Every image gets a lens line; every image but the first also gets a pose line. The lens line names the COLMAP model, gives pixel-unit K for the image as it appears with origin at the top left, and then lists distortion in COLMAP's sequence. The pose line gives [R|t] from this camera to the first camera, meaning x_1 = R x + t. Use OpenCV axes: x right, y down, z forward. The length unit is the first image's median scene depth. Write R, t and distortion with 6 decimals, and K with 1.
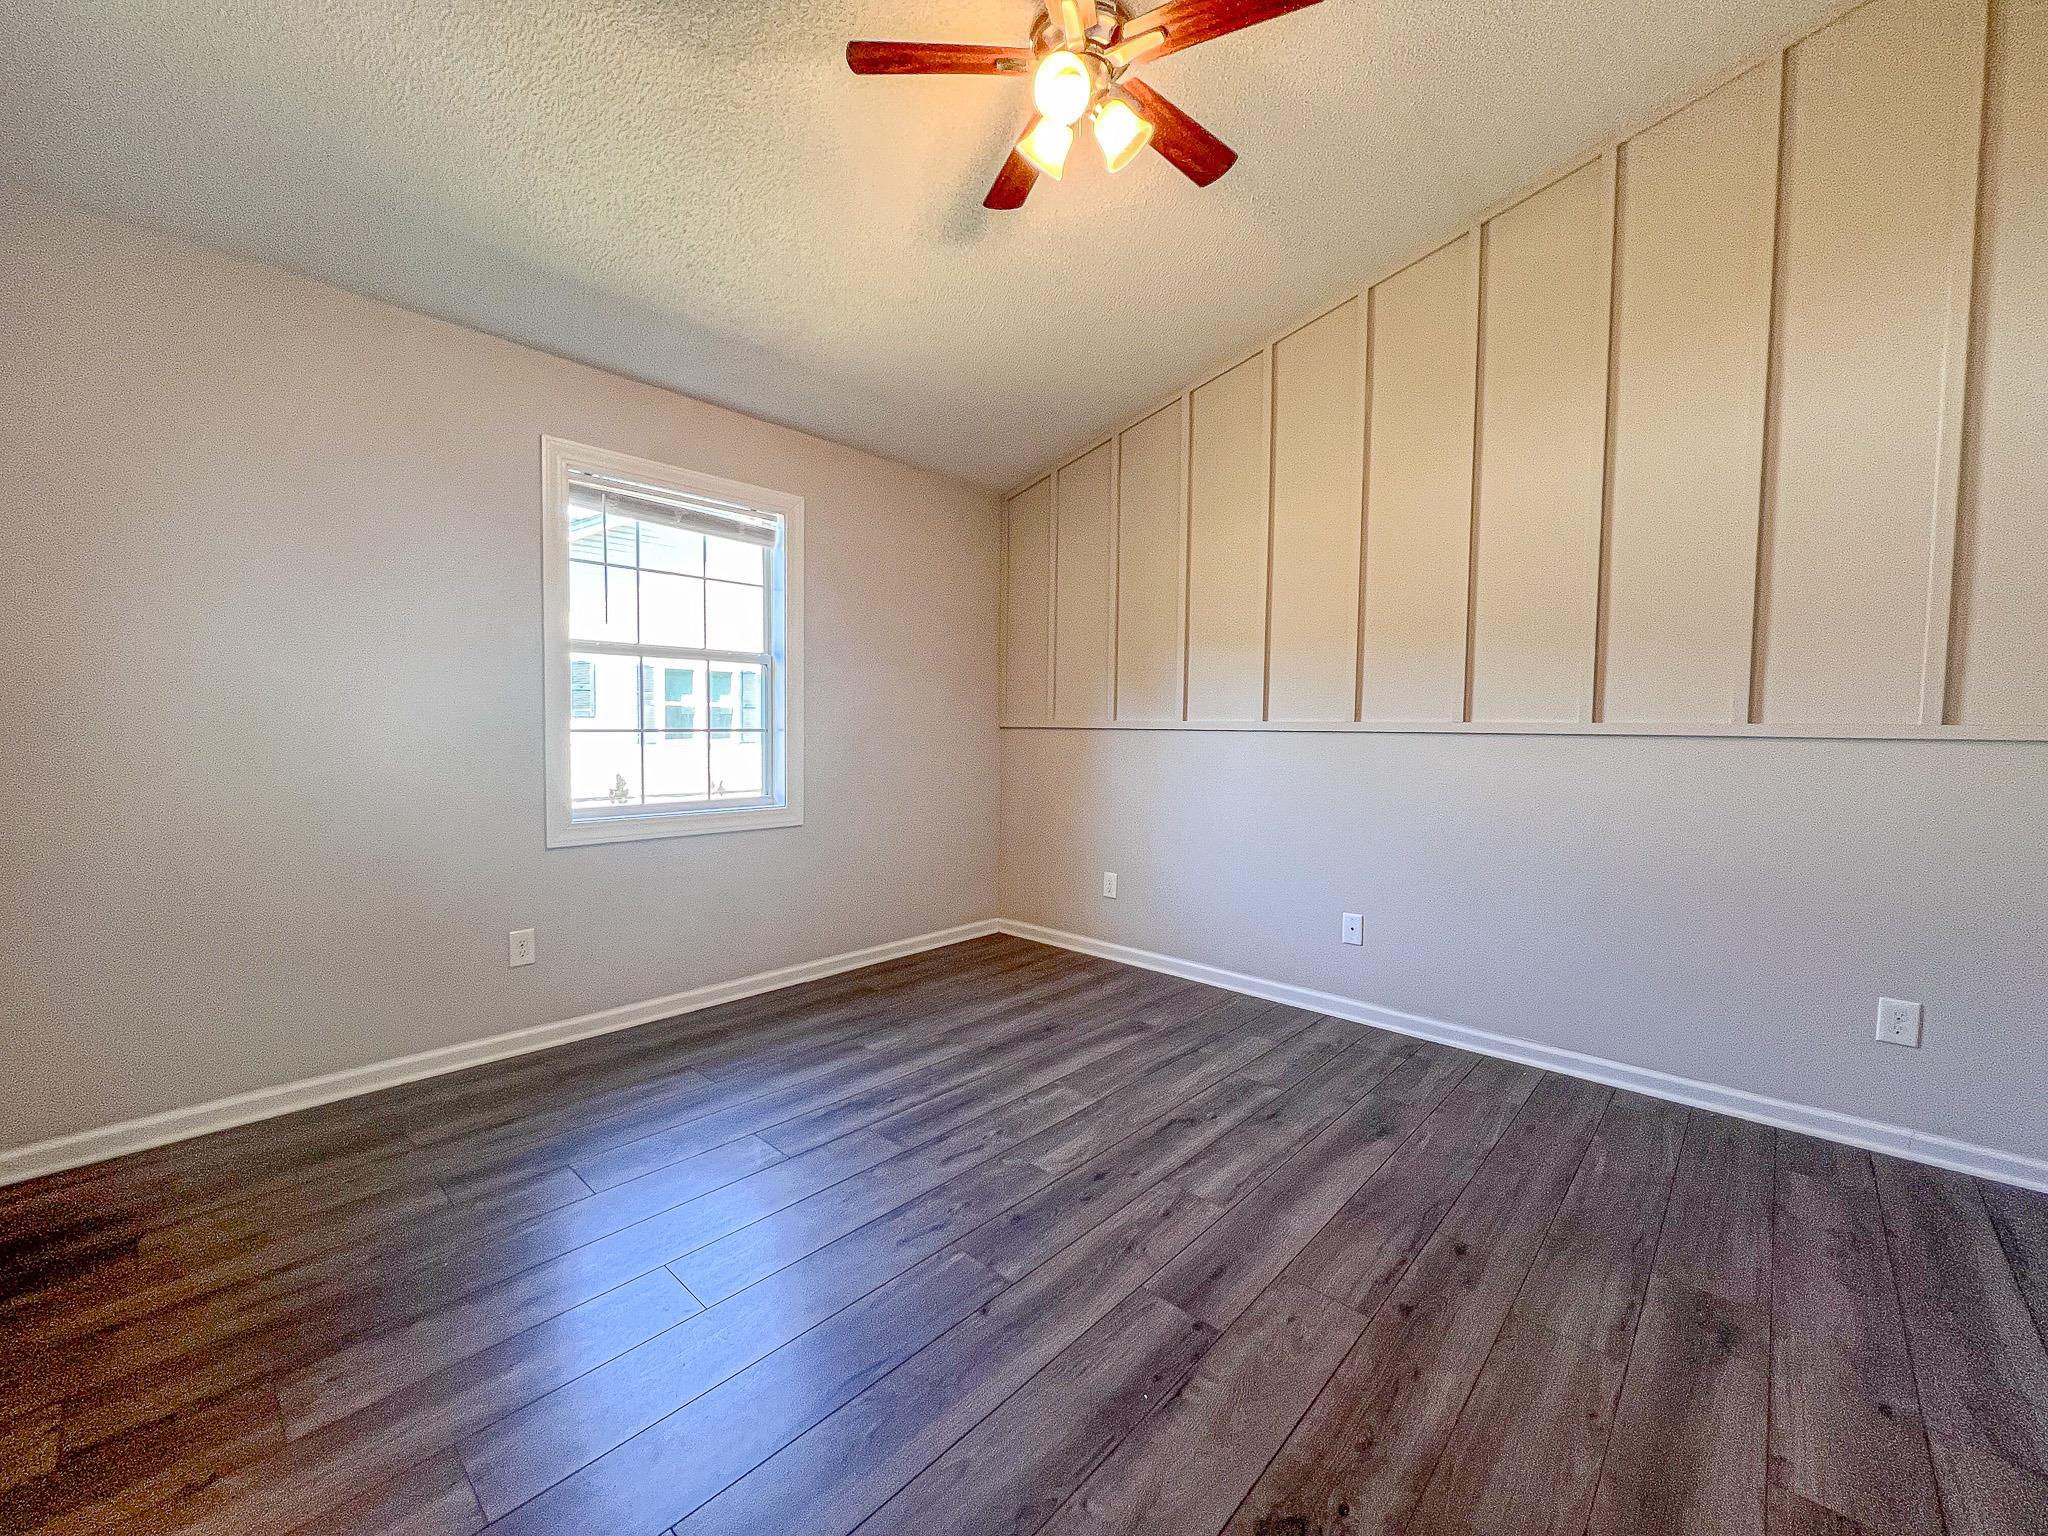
lens RADIAL K [[824.7, 0, 1018.0], [0, 824.7, 763.7], [0, 0, 1]] dist [-0.001979, 0.000218]
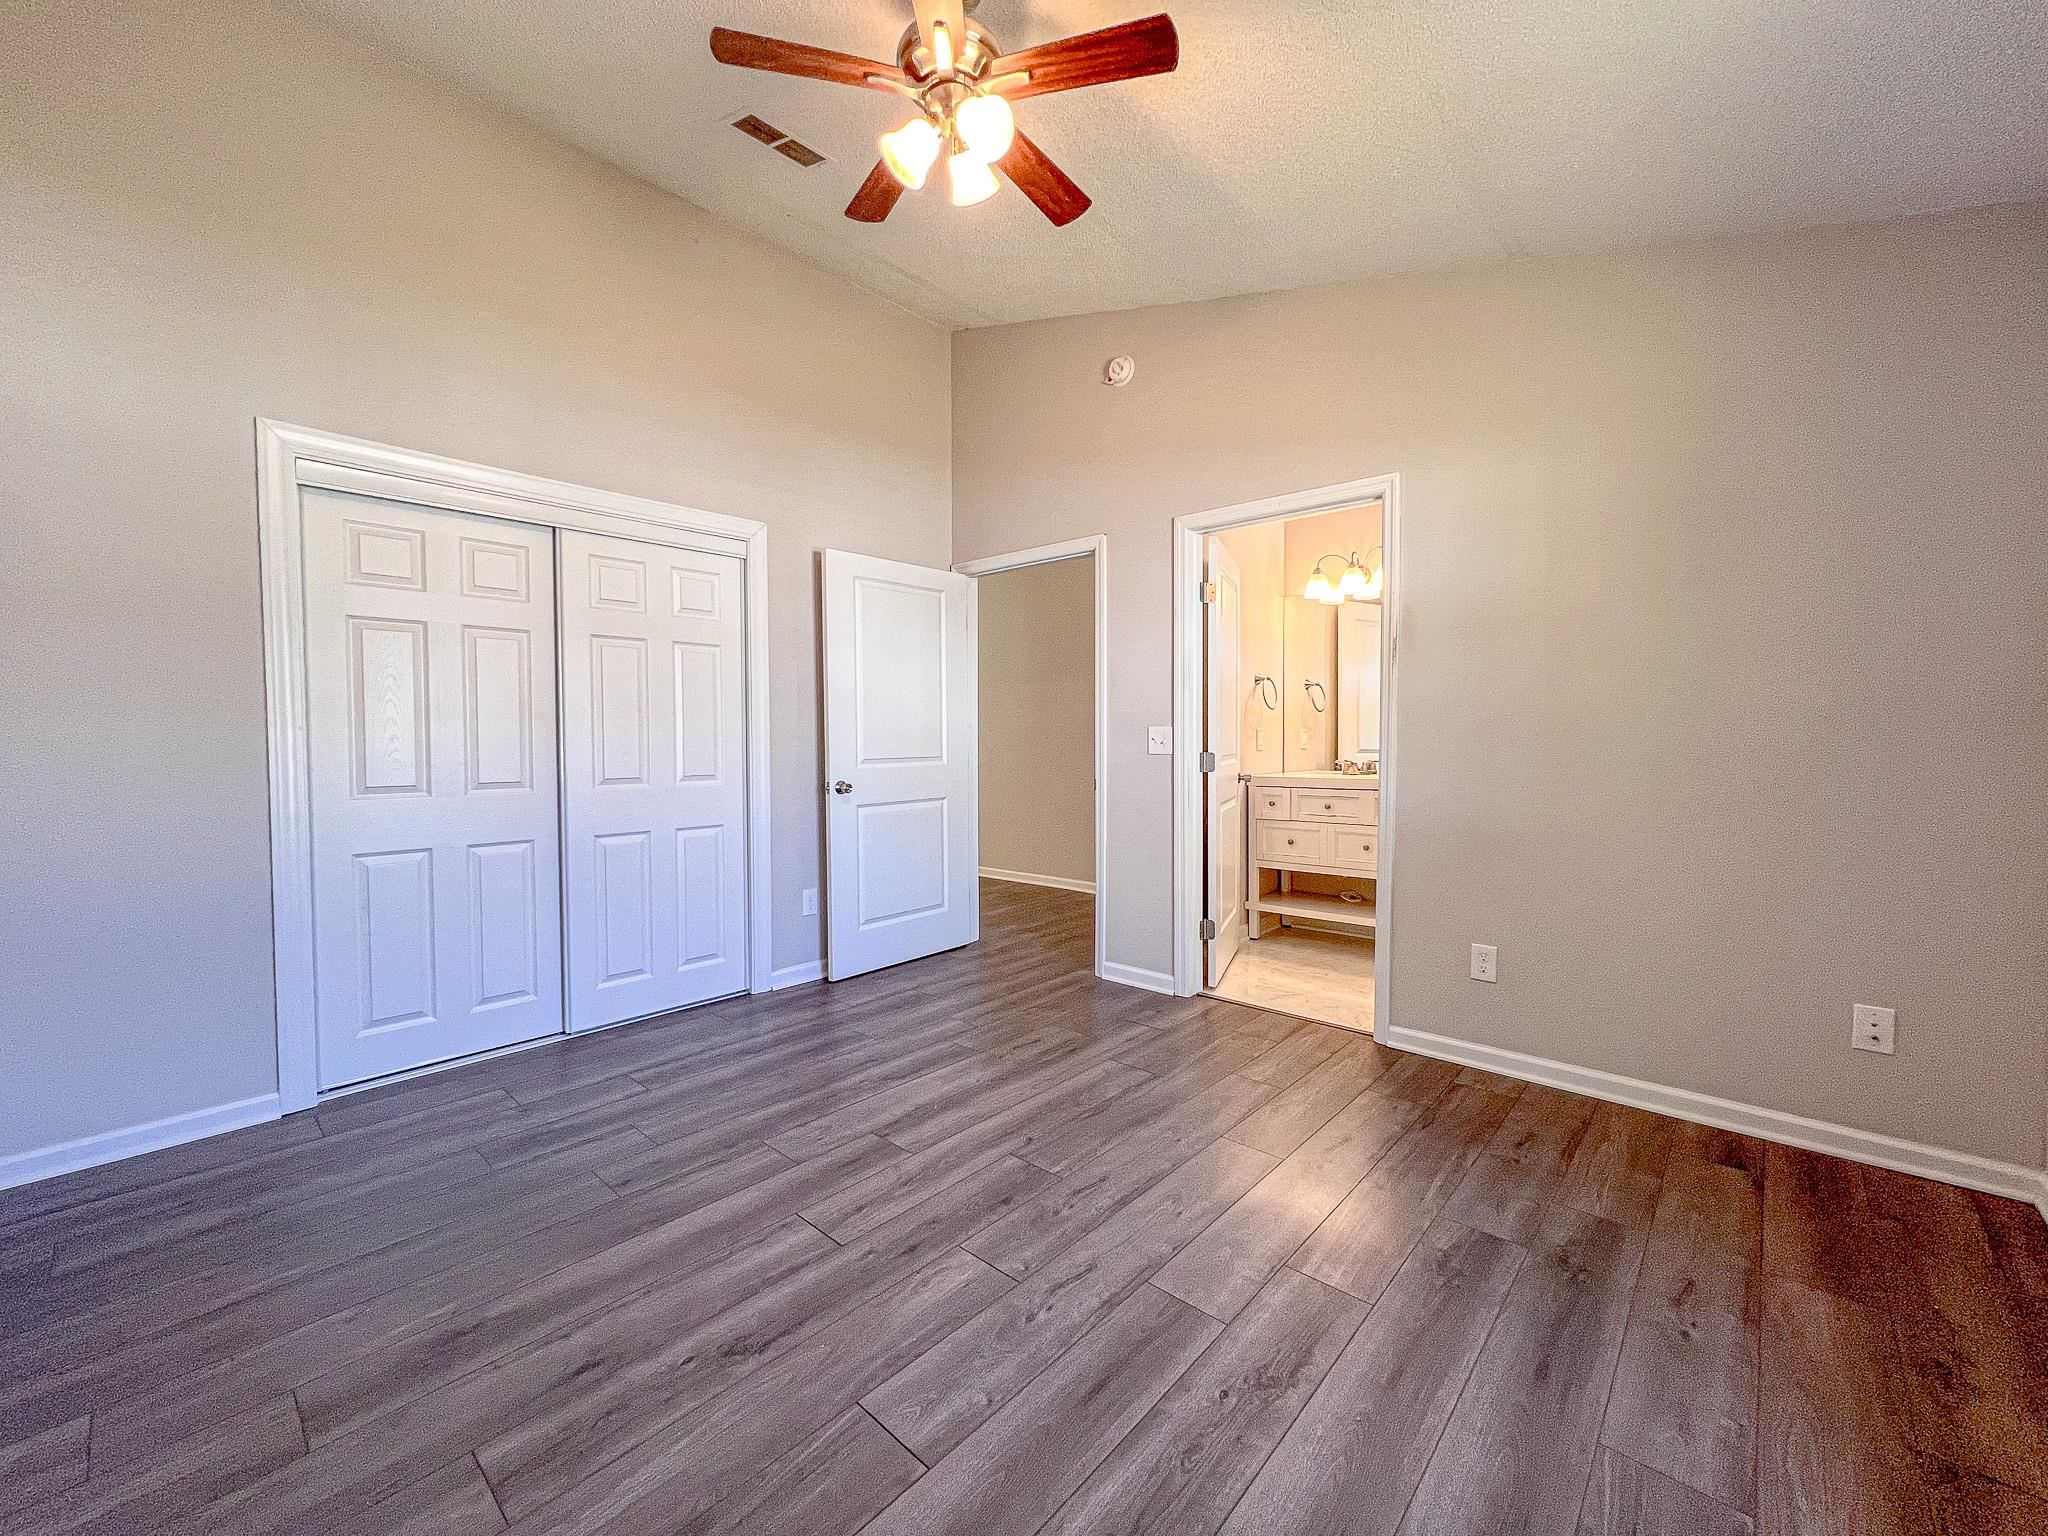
lens RADIAL K [[824.7, 0, 1018.0], [0, 824.7, 763.7], [0, 0, 1]] dist [-0.001979, 0.000218]
pose [[-0.999928, -0.008926, -0.008020, -0.002175], [-0.009550, 0.996639, 0.081359, -0.072456], [0.007267, 0.081429, -0.996653, 1.581157]]
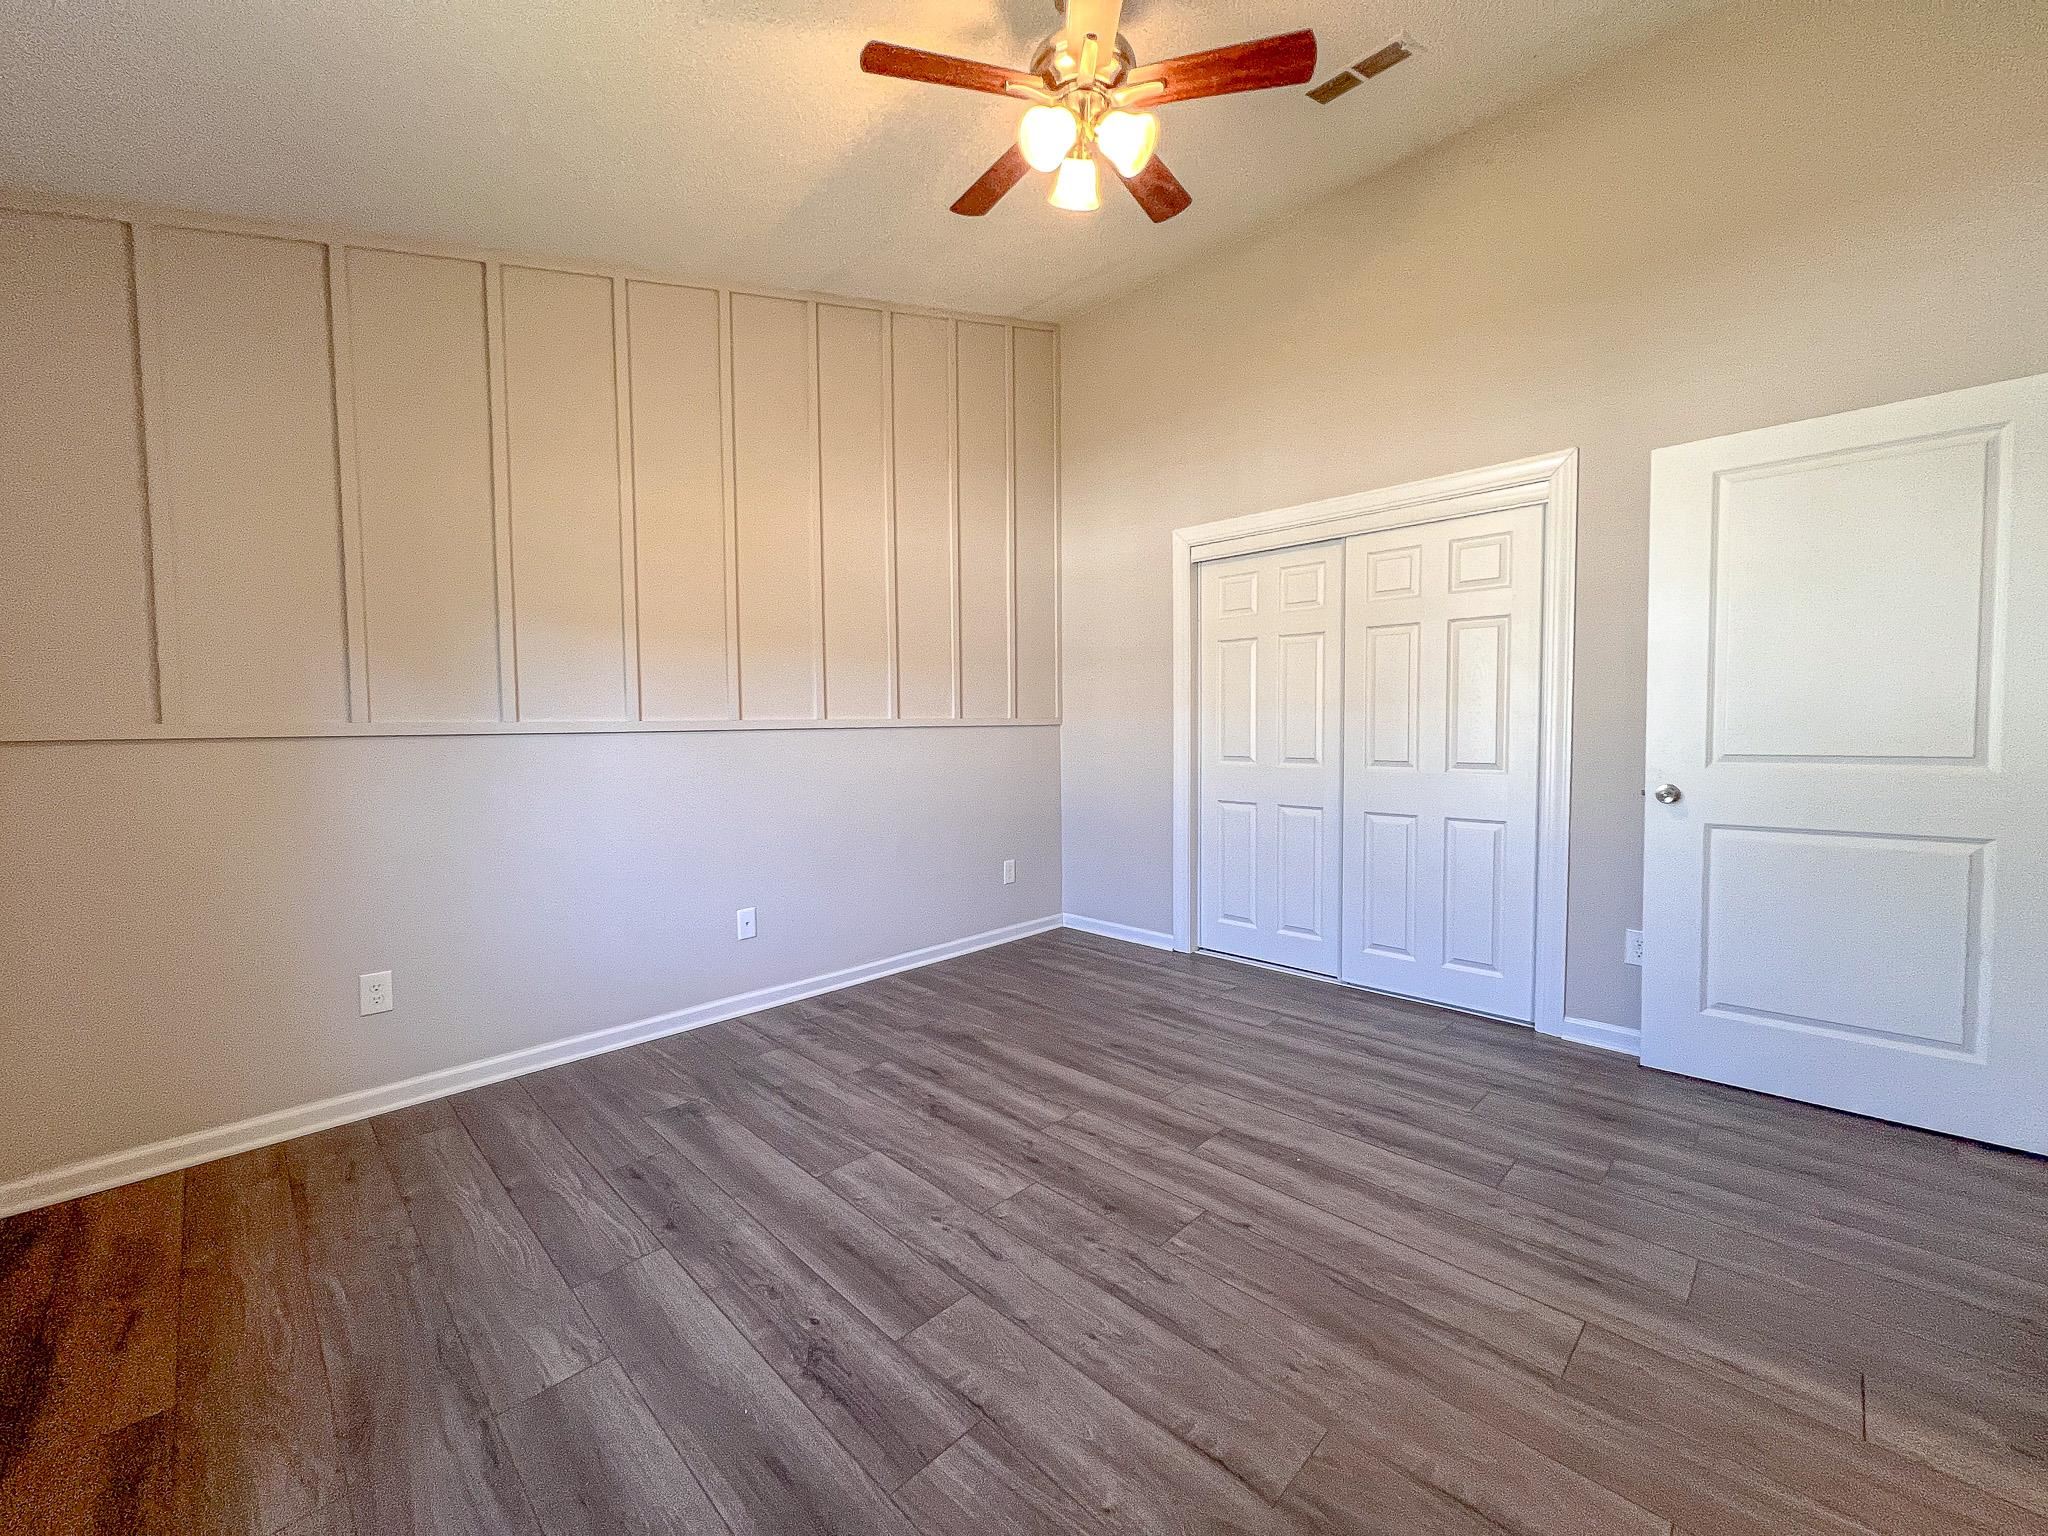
lens RADIAL K [[820.3, 0, 1019.3], [0, 820.3, 763.3], [0, 0, 1]] dist [-0.001764, -0.000141]
pose [[0.038049, -0.062187, 0.997339, -0.775227], [0.058594, 0.996483, 0.059898, -0.050327], [-0.997557, 0.056159, 0.041559, 0.818264]]
